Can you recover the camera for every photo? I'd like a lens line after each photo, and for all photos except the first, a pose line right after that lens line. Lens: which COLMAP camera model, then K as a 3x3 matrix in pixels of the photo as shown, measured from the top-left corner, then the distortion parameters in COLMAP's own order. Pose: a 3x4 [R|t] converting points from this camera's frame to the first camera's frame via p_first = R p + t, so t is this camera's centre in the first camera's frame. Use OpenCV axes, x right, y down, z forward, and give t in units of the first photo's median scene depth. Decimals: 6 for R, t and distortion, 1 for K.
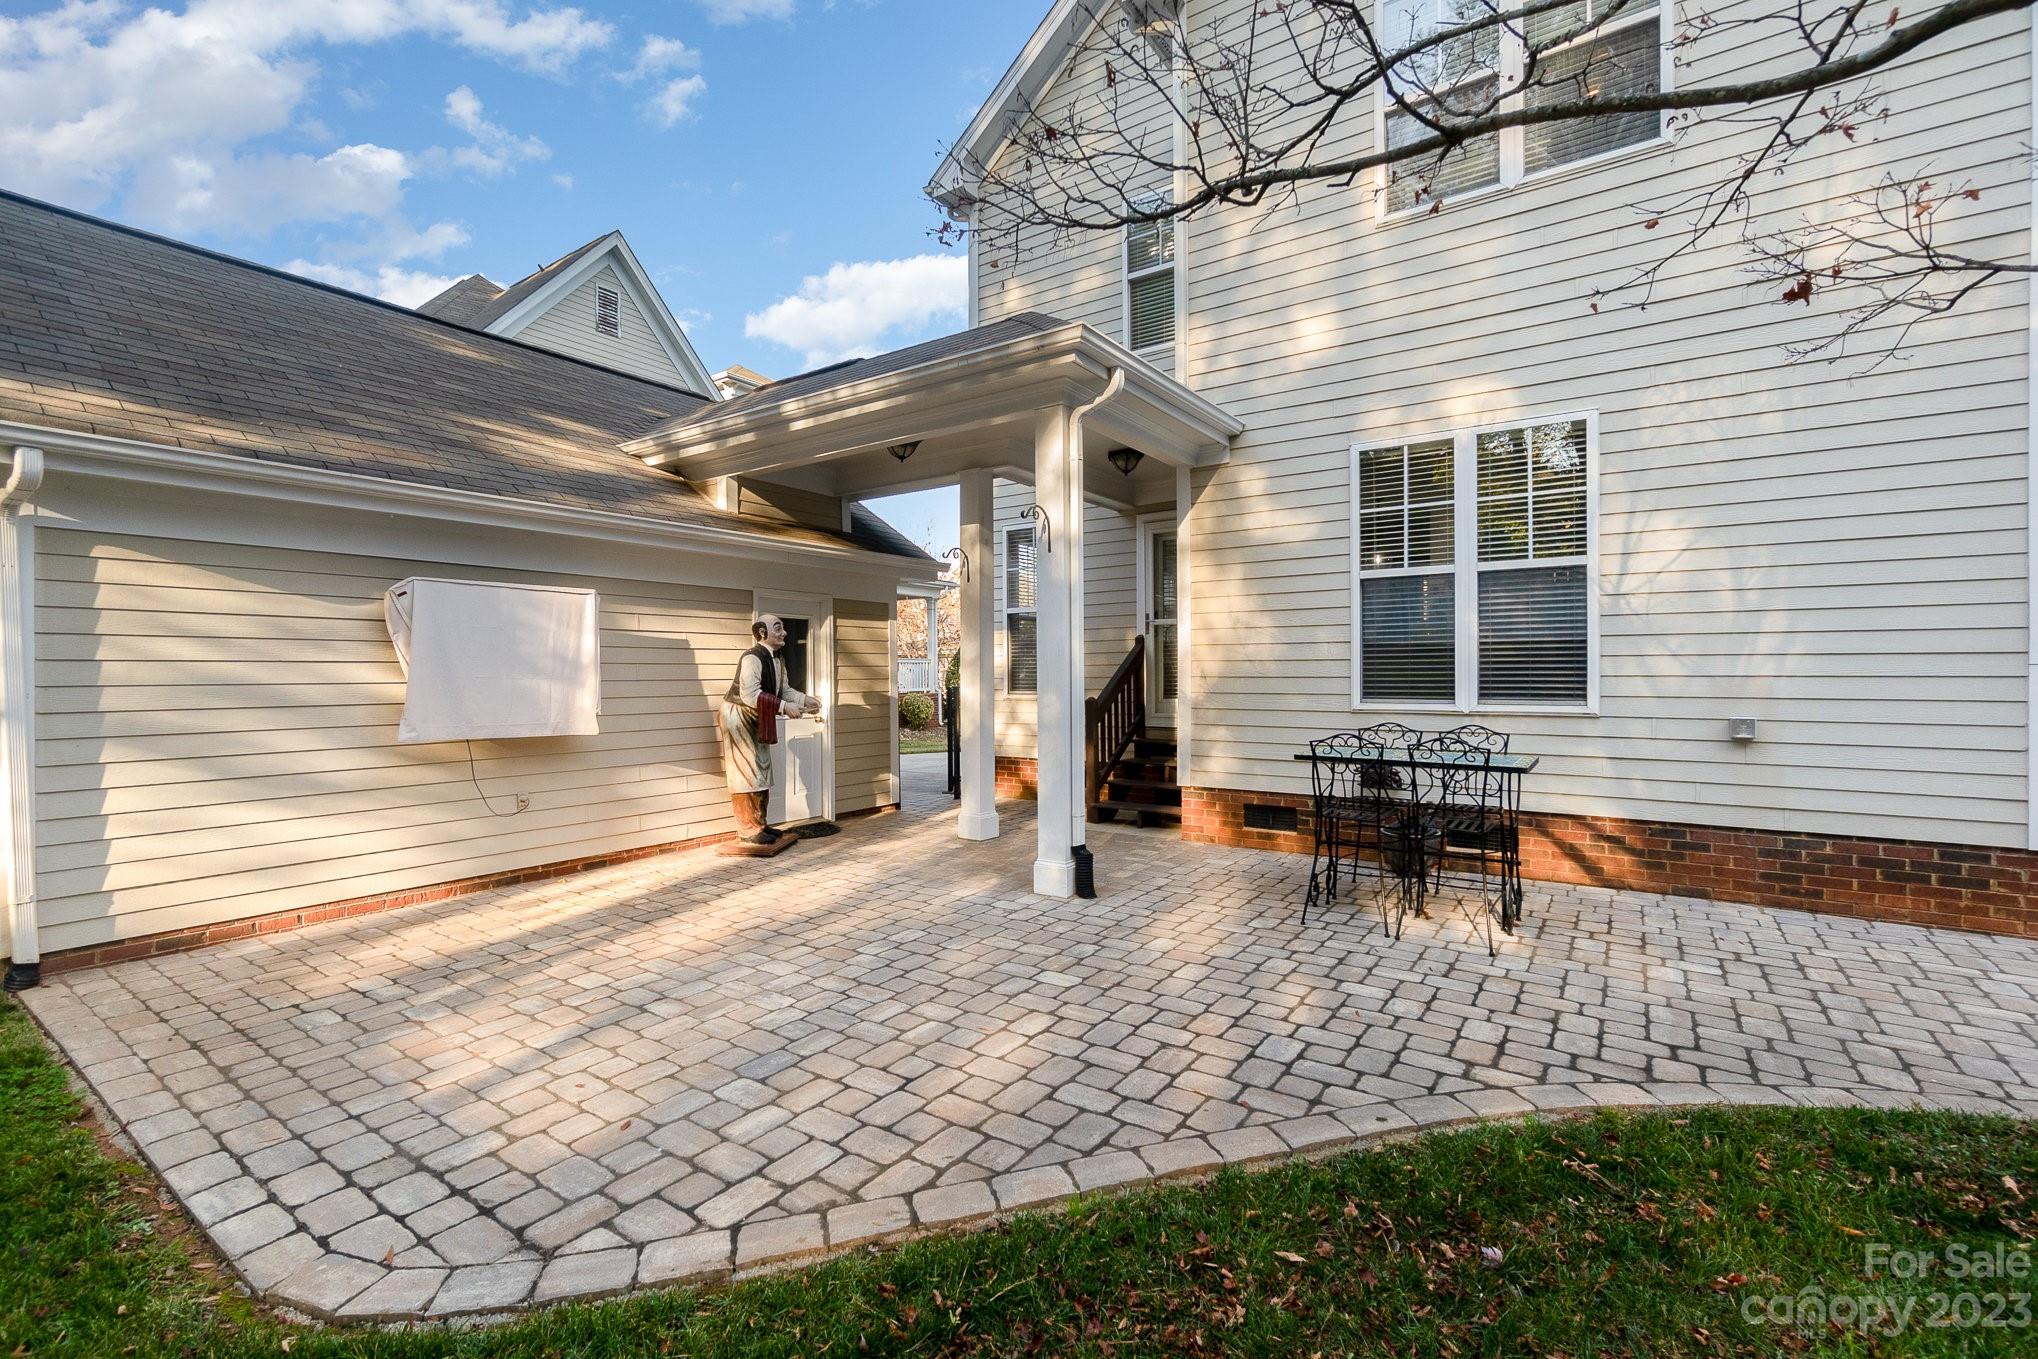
lens RADIAL K [[886.8, 0, 1008.9], [0, 886.8, 671.1], [0, 0, 1]] dist [-0.000281, 0.000248]
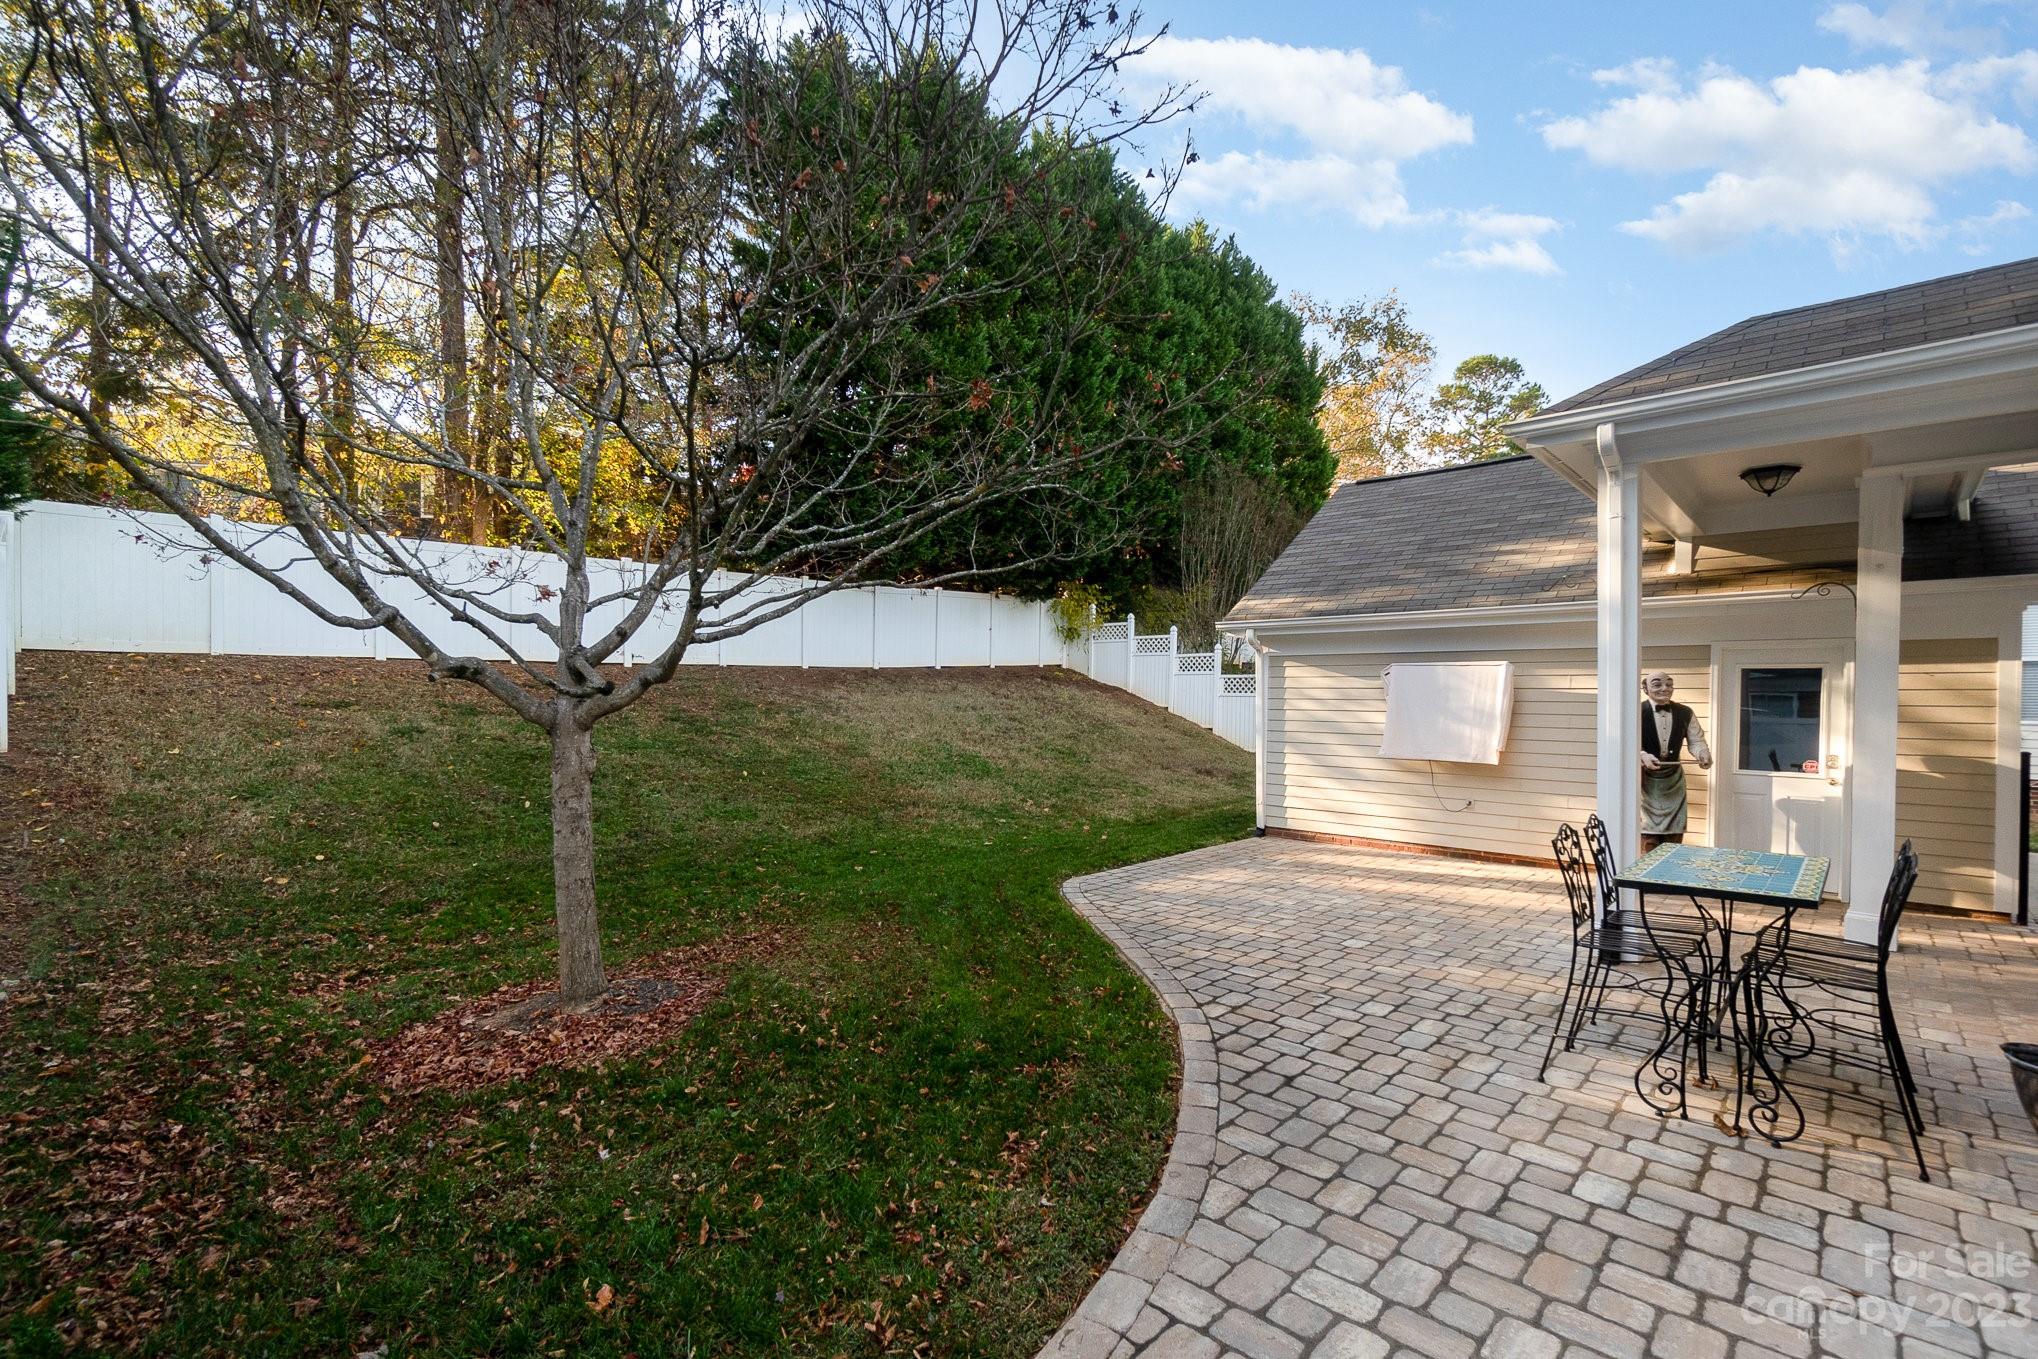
lens RADIAL K [[886.8, 0, 1014.2], [0, 886.8, 694.6], [0, 0, 1]] dist [-0.000281, 0.000248]
pose [[-0.138146, -0.004263, -0.990403, 1.537964], [-0.011989, 0.999925, -0.002631, -0.040373], [0.990339, 0.011511, -0.138187, 0.651888]]
